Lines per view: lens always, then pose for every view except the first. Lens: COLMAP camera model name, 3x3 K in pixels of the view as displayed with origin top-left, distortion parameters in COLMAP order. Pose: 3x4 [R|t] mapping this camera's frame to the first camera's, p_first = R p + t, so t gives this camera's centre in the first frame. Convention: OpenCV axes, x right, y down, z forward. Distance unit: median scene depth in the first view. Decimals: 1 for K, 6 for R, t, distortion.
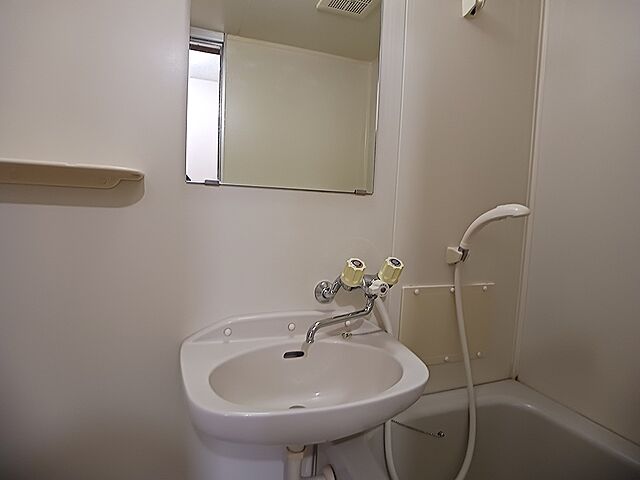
lens RADIAL K [[317.3, 0, 320.0], [0, 317.3, 240.0], [0, 0, 1]] dist [-0.038290, 0.000150]
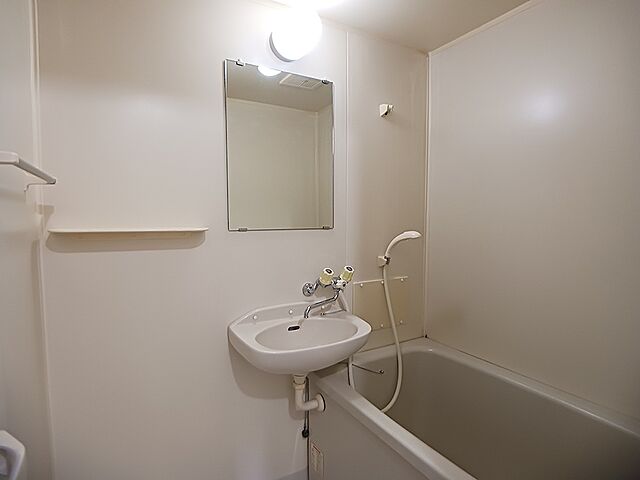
lens RADIAL K [[317.3, 0, 320.0], [0, 317.3, 240.0], [0, 0, 1]] dist [-0.038290, 0.000150]
pose [[0.980766, -0.052499, 0.187992, -0.222789], [0.053942, 0.998541, -0.002562, -0.085918], [-0.187584, 0.012653, 0.982167, -0.635852]]
